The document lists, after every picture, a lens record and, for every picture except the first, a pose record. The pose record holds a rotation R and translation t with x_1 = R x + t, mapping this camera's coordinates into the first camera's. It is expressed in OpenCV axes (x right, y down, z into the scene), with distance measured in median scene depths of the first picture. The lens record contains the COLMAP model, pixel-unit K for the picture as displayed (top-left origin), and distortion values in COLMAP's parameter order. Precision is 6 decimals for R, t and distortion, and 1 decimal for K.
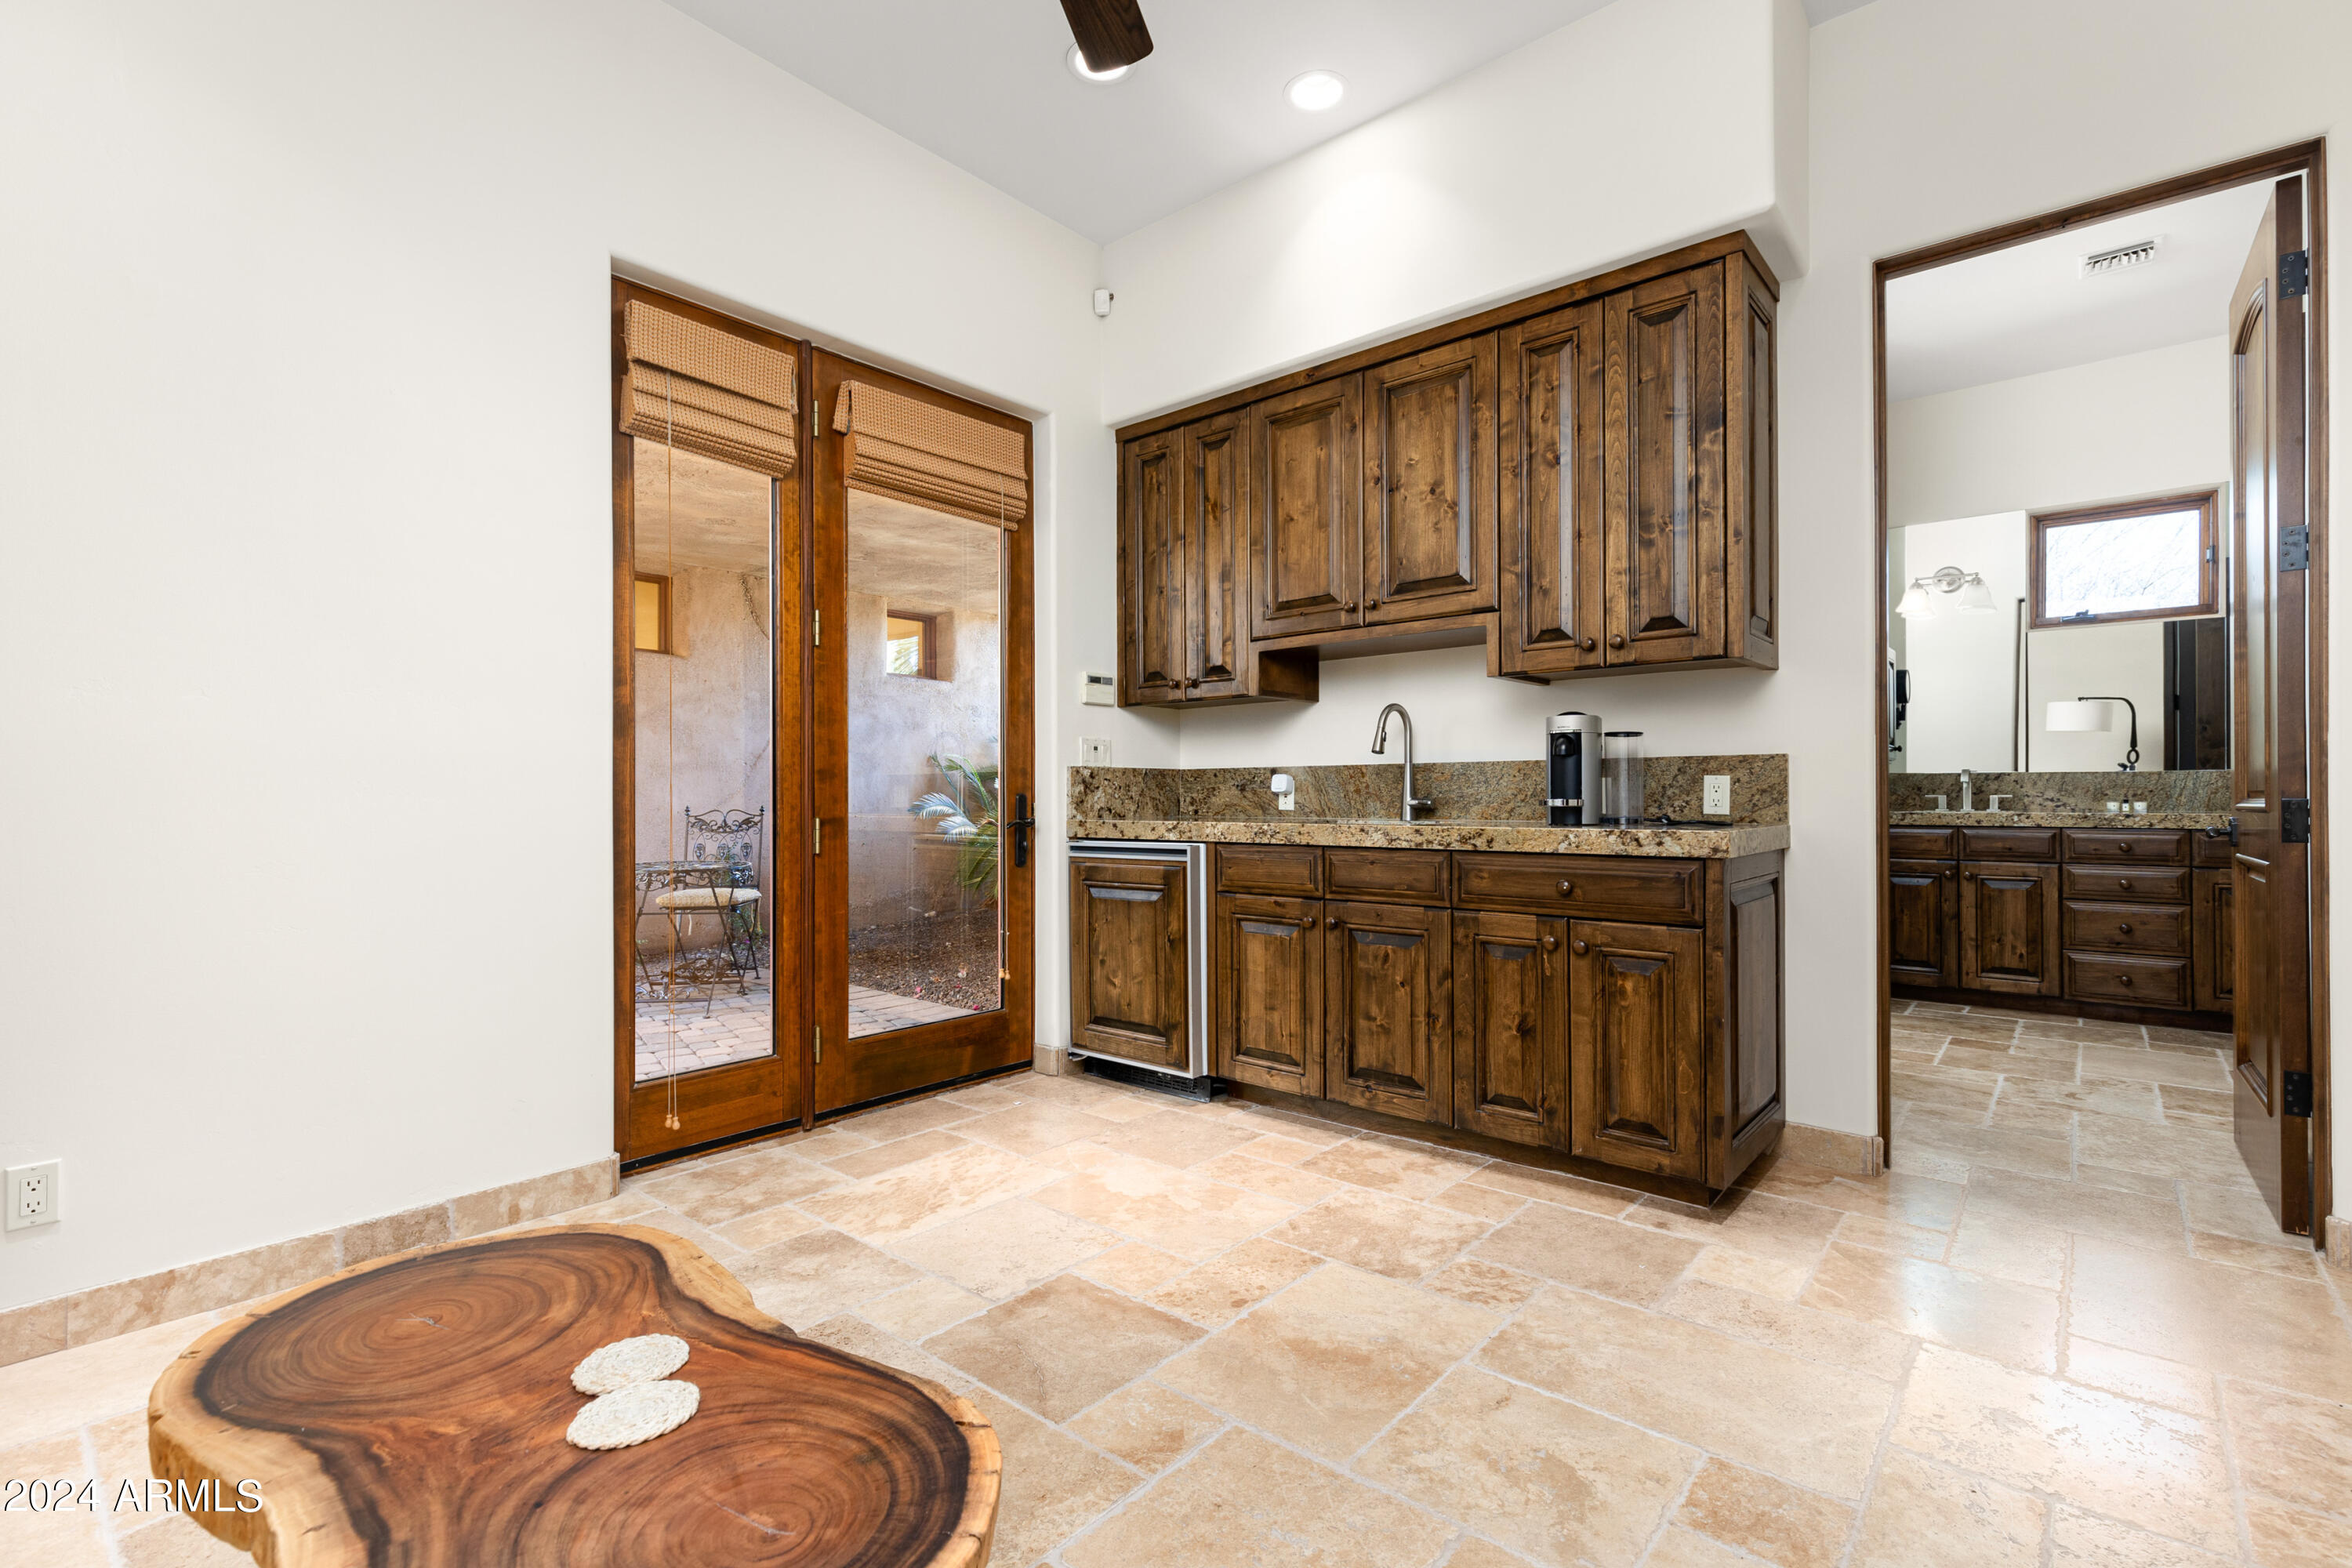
lens RADIAL K [[1073.6, 0, 1174.0], [0, 1073.6, 789.6], [0, 0, 1]] dist [0.012762, 0.000187]
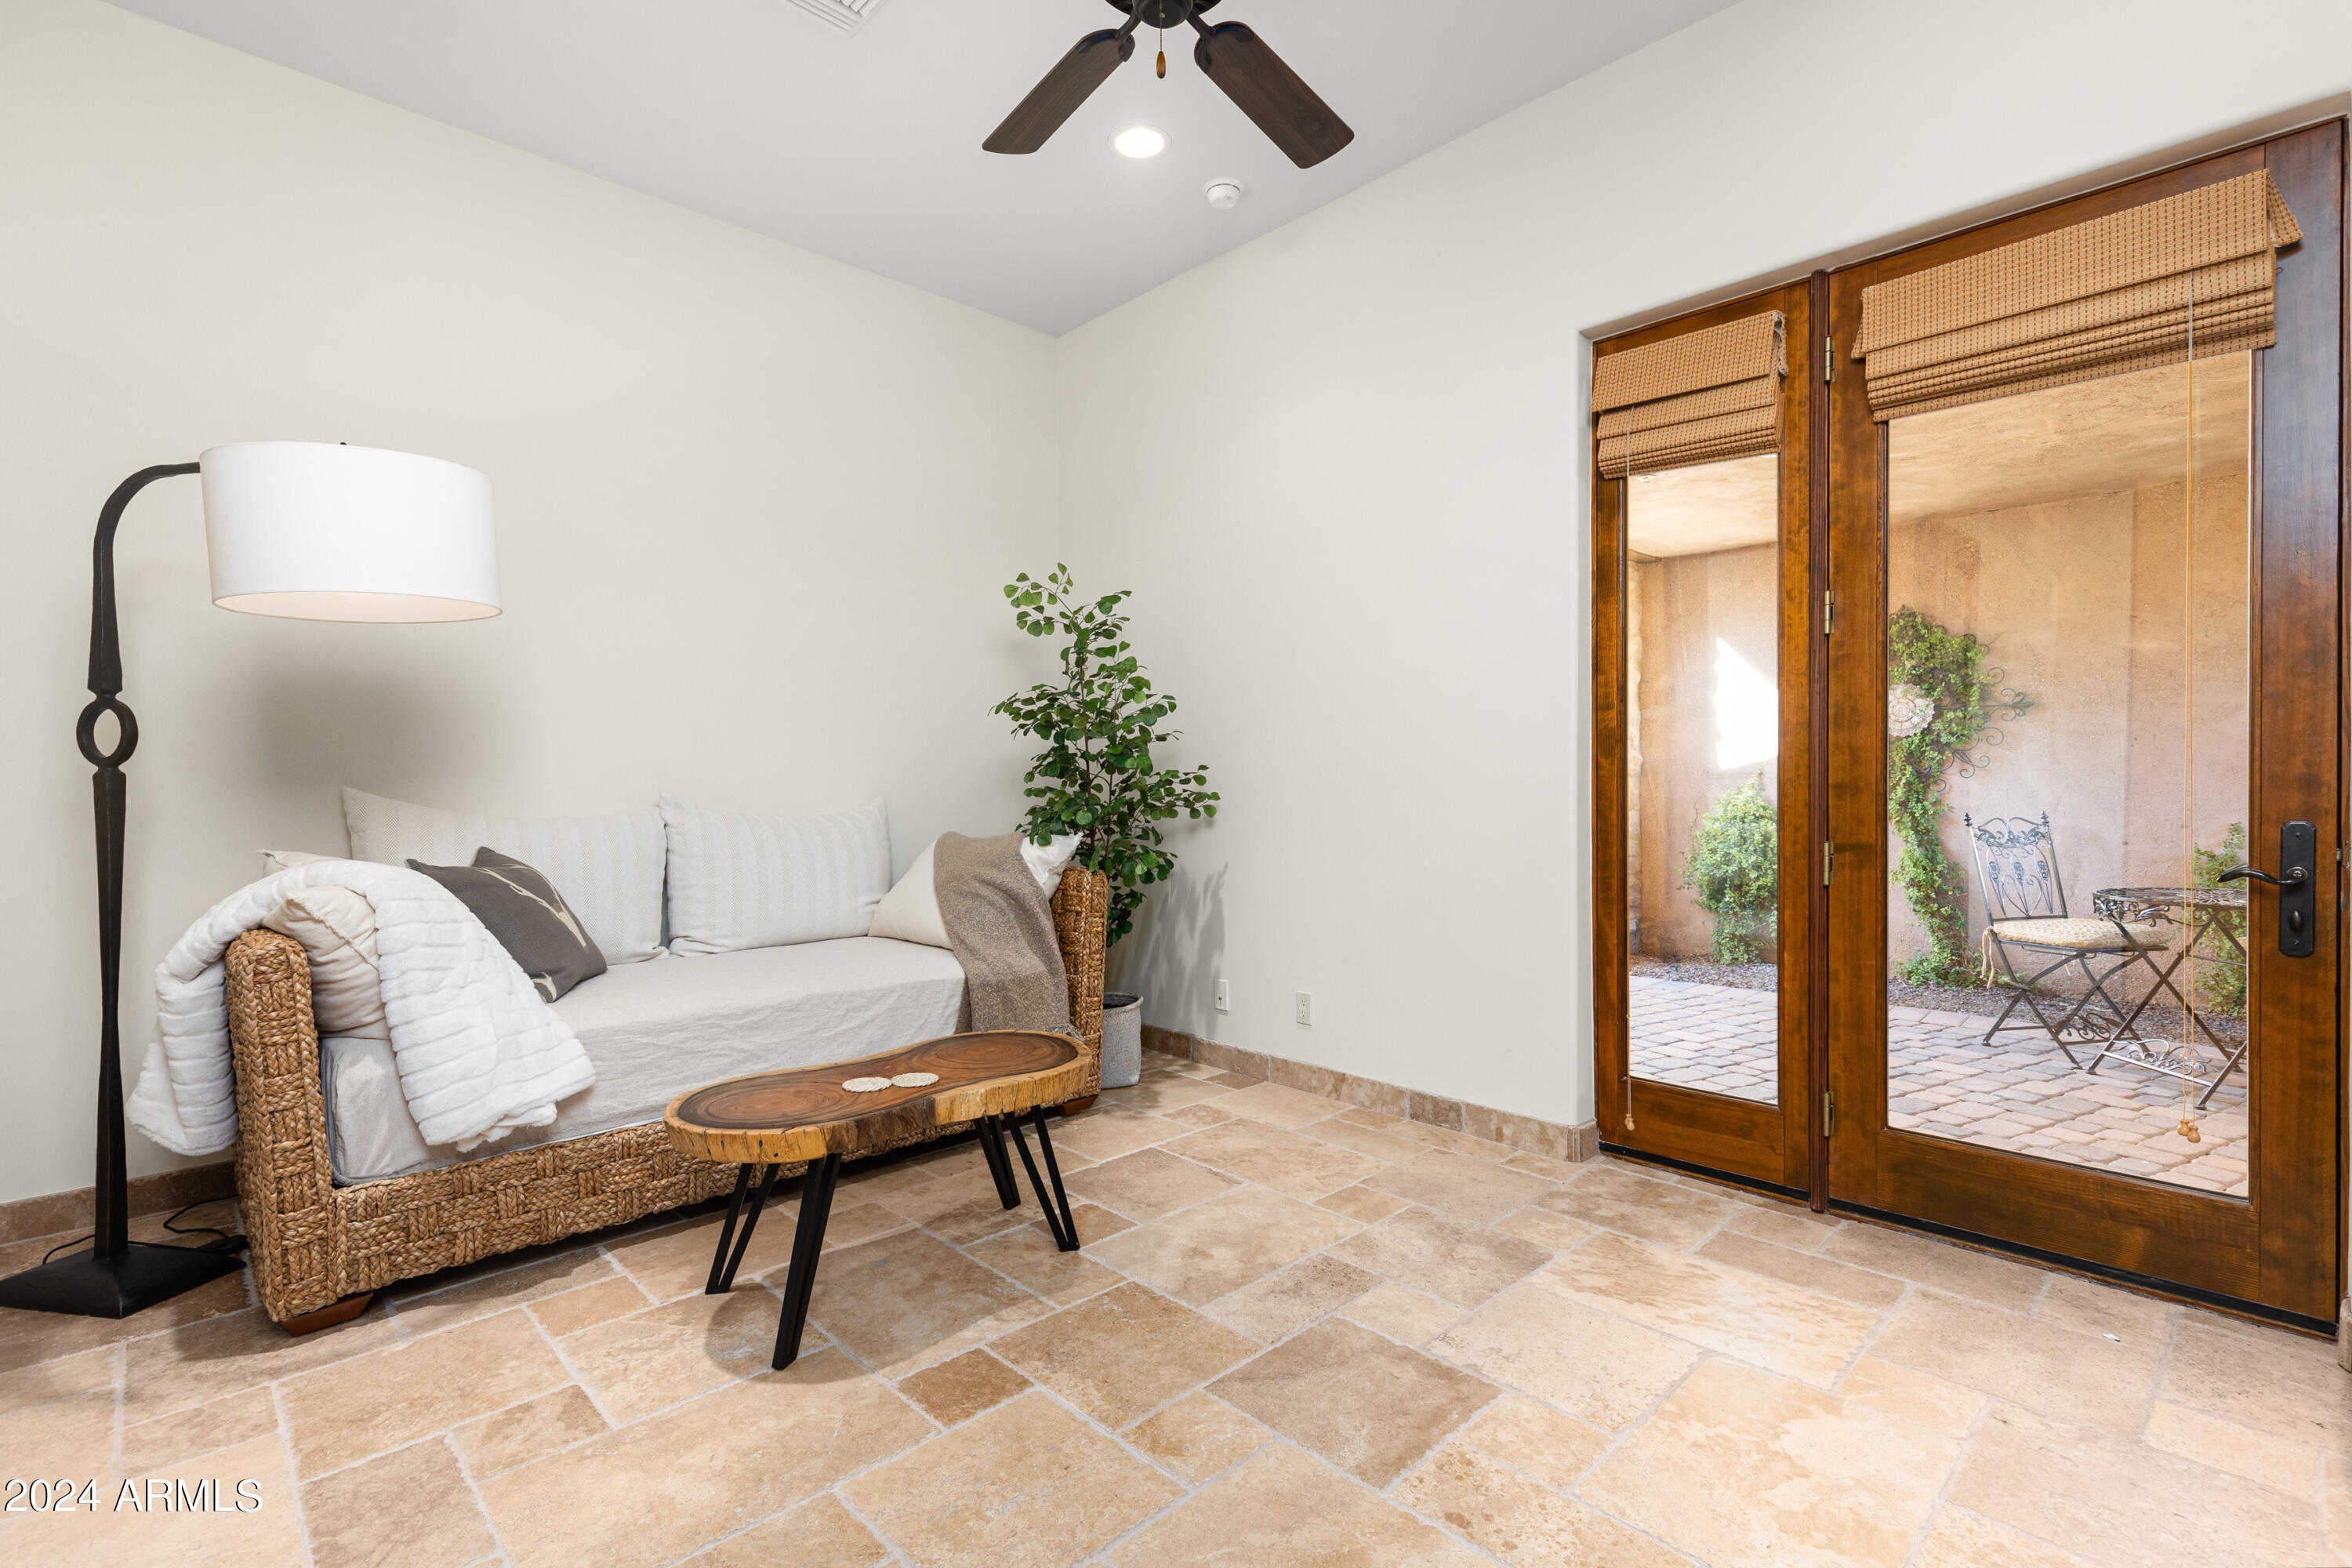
lens RADIAL K [[1073.6, 0, 1175.9], [0, 1073.6, 782.1], [0, 0, 1]] dist [0.012762, 0.000187]
pose [[-0.089569, 0.007673, -0.995951, 0.614909], [0.008296, 0.999941, 0.006958, -0.033743], [0.995946, -0.007639, -0.089627, 0.651047]]
